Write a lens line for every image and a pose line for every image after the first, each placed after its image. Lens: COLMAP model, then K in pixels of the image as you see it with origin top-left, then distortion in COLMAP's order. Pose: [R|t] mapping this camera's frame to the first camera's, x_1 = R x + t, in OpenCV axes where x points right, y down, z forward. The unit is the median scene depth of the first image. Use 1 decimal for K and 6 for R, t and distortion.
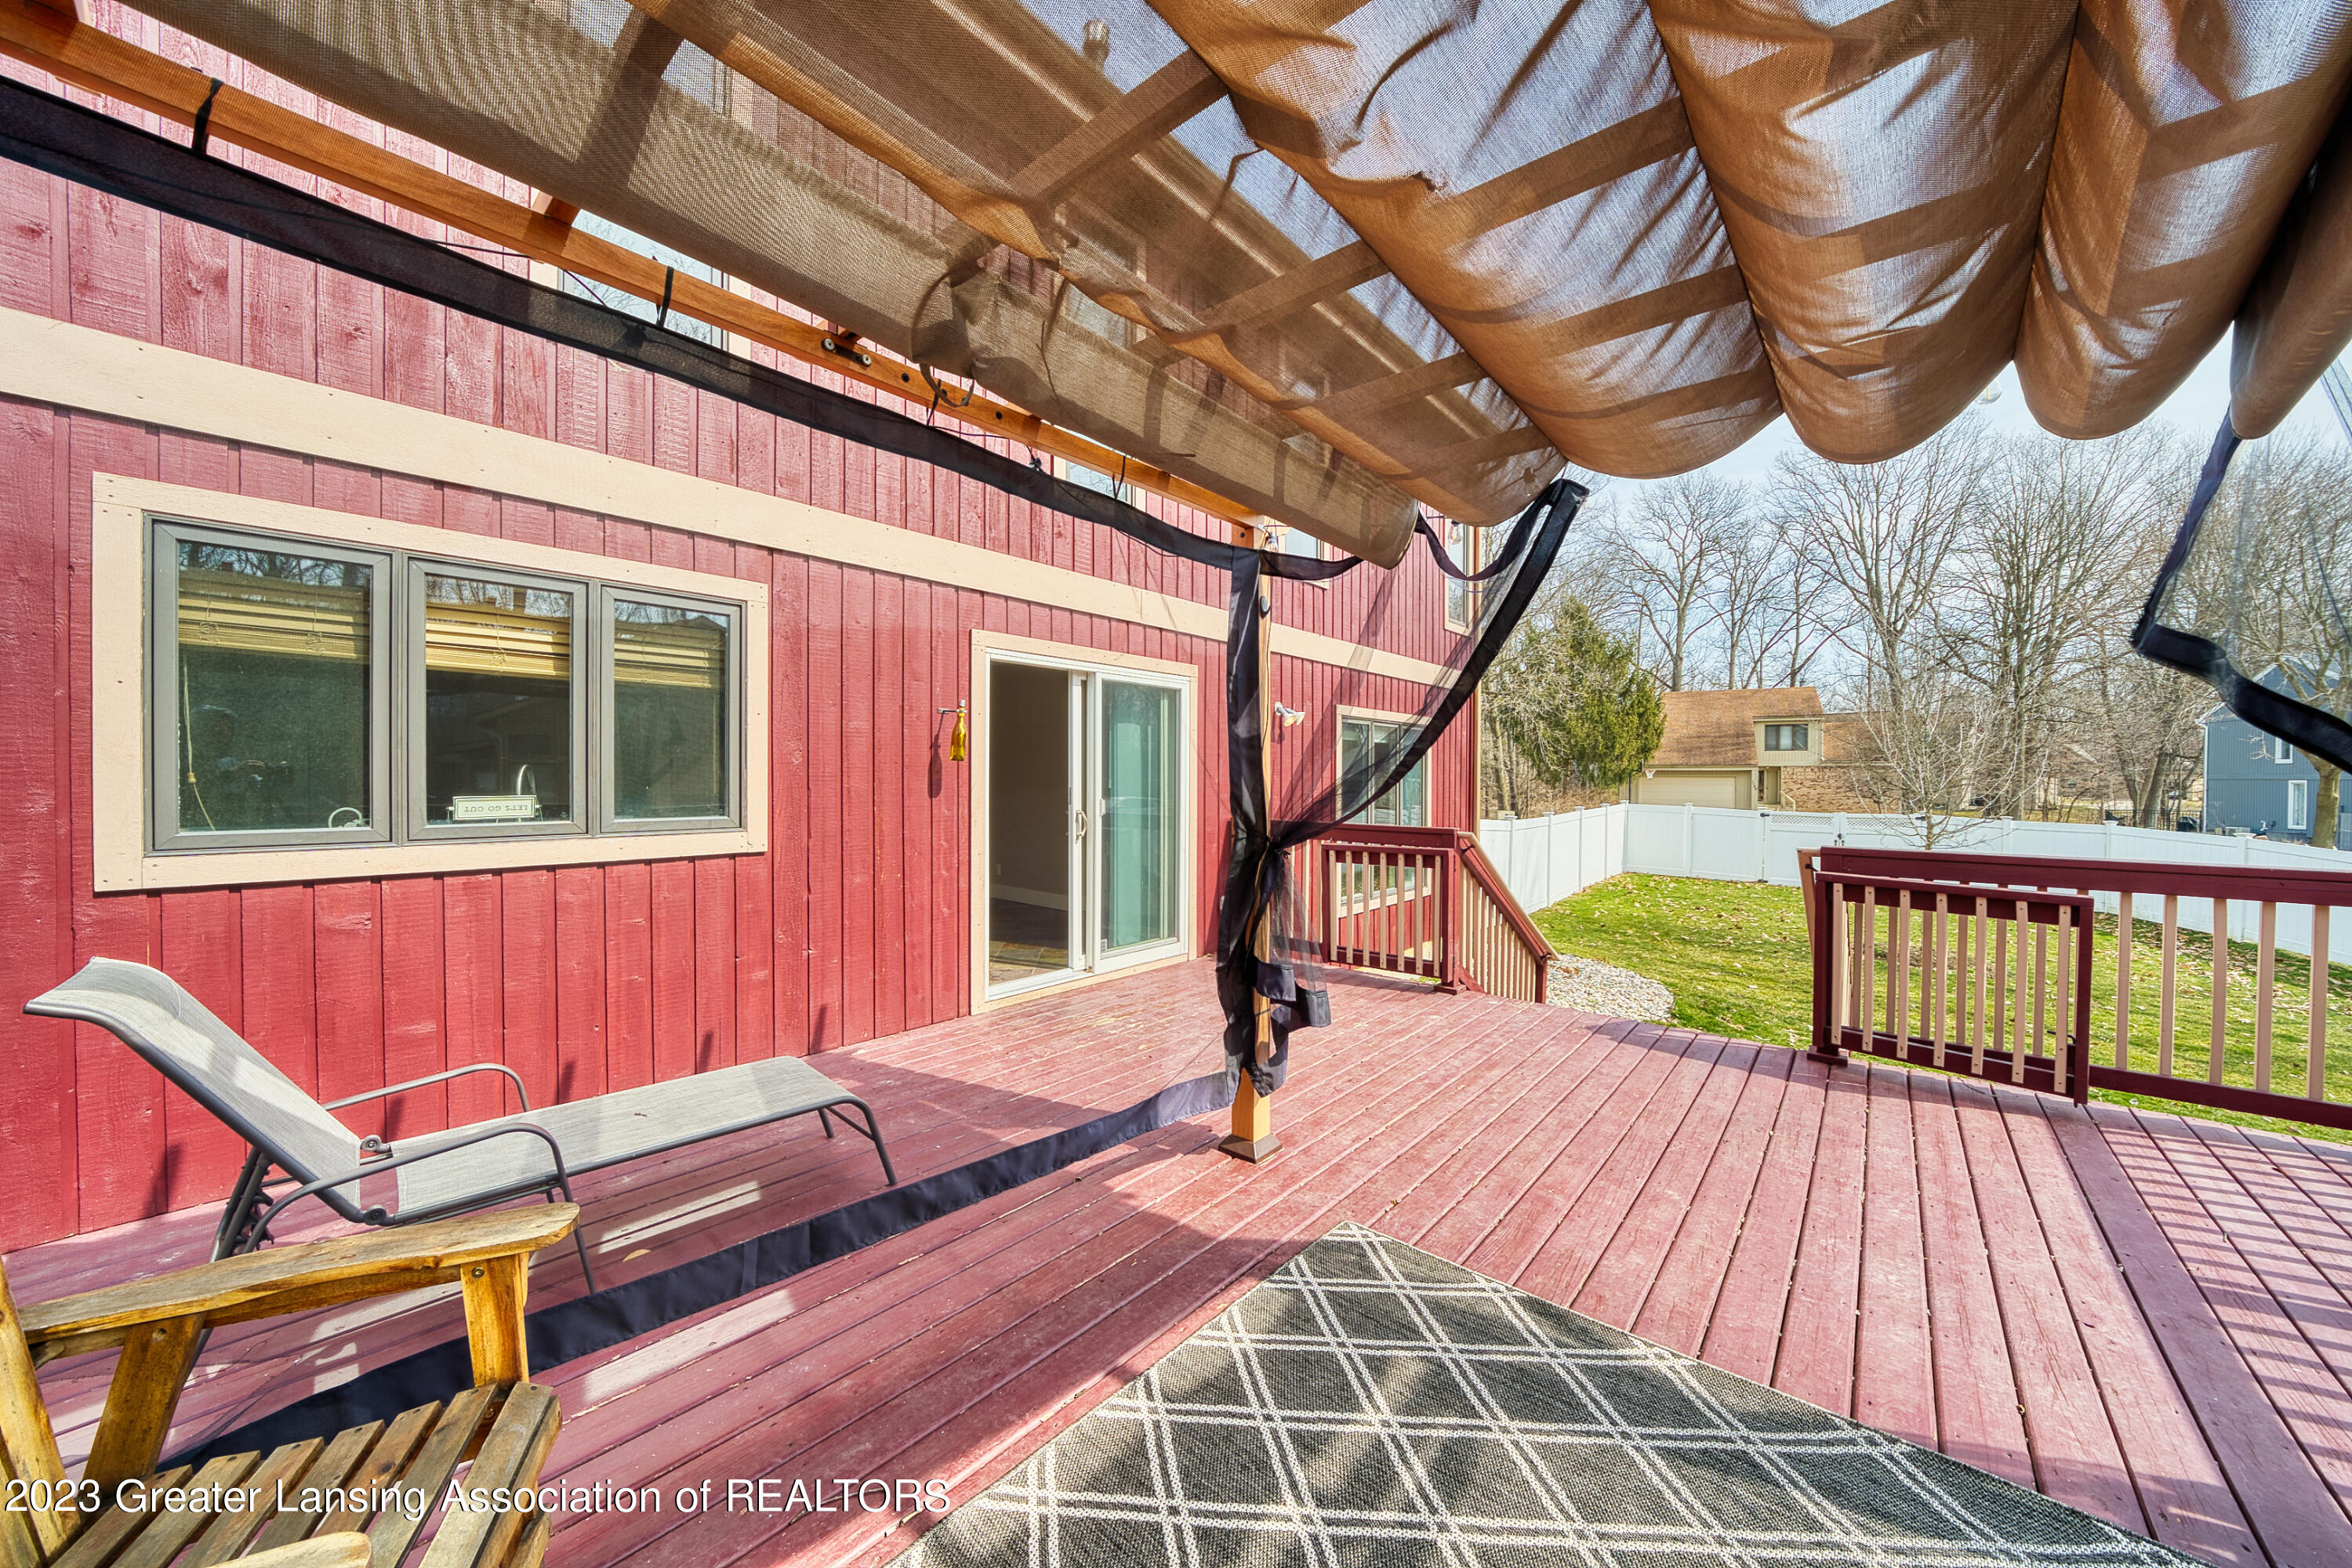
lens RADIAL K [[817.2, 0, 1176.0], [0, 817.2, 784.0], [0, 0, 1]] dist [-0.000268, -0.000010]
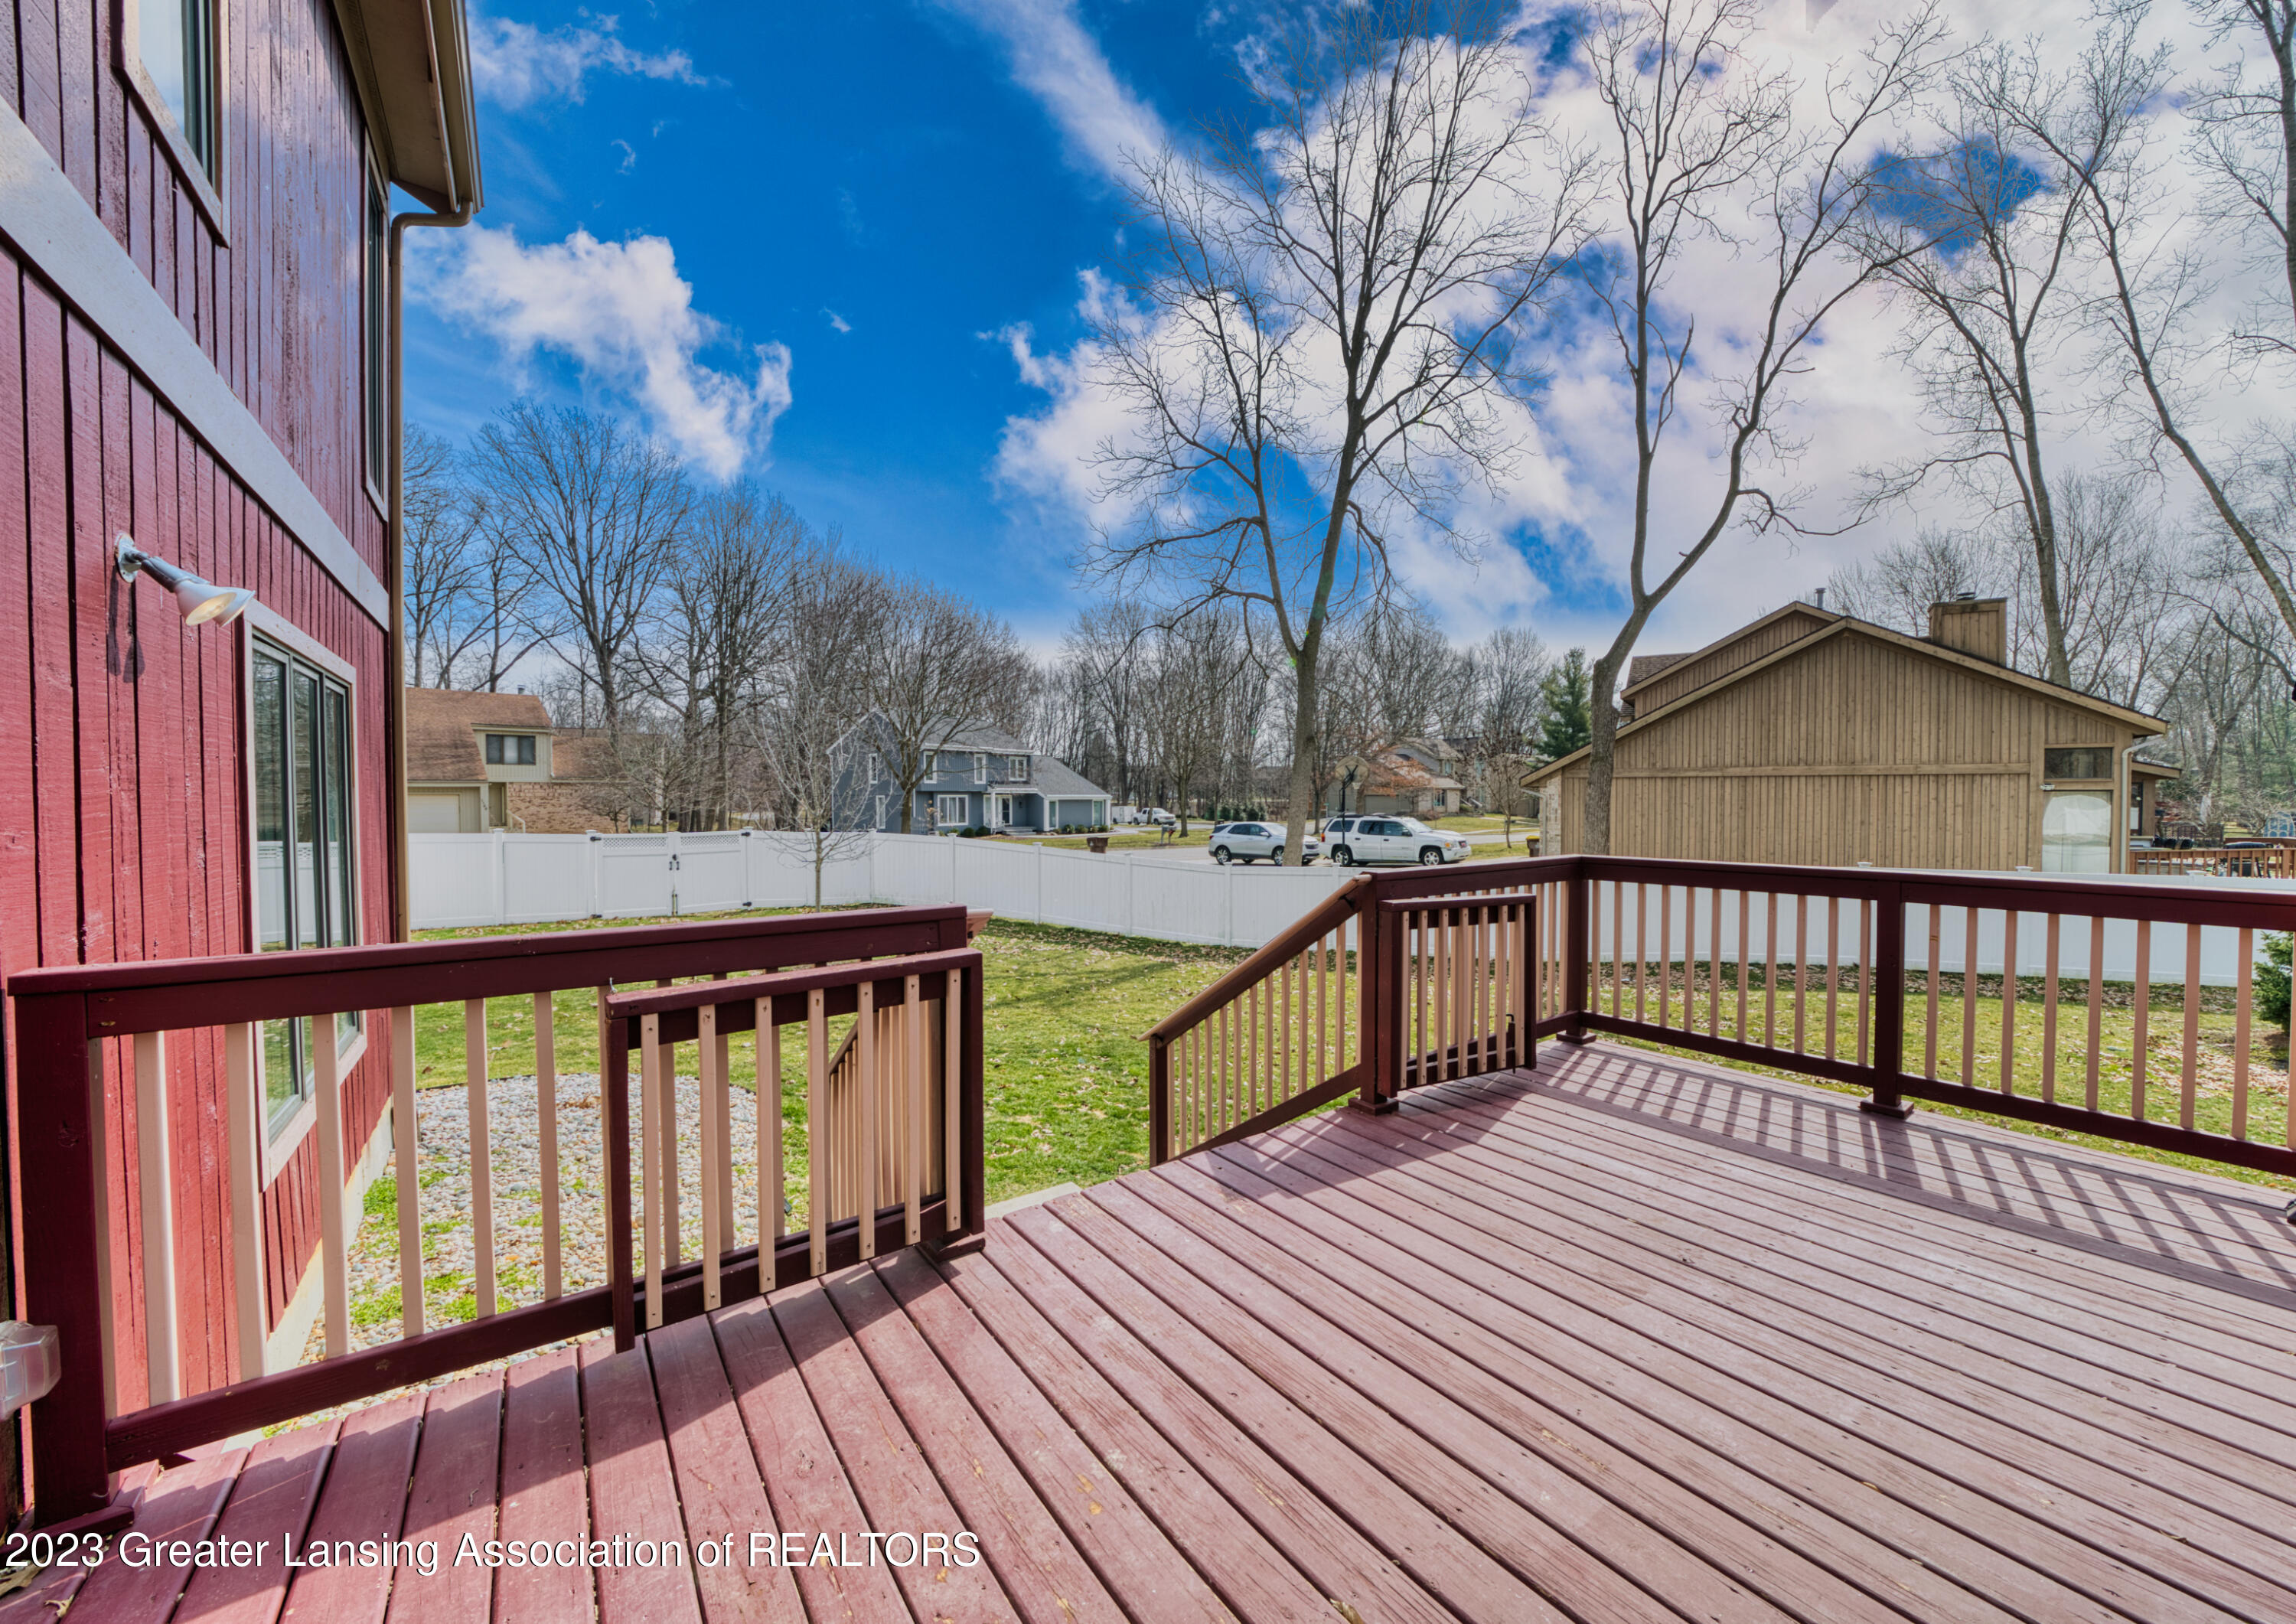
lens RADIAL K [[856.8, 0, 1148.0], [0, 856.8, 812.0], [0, 0, 1]] dist [-0.011145, -0.000108]
pose [[0.199731, -0.029049, 0.979420, -0.022167], [0.016714, 0.999516, 0.026236, -0.002371], [-0.979708, 0.011130, 0.200120, 0.139416]]
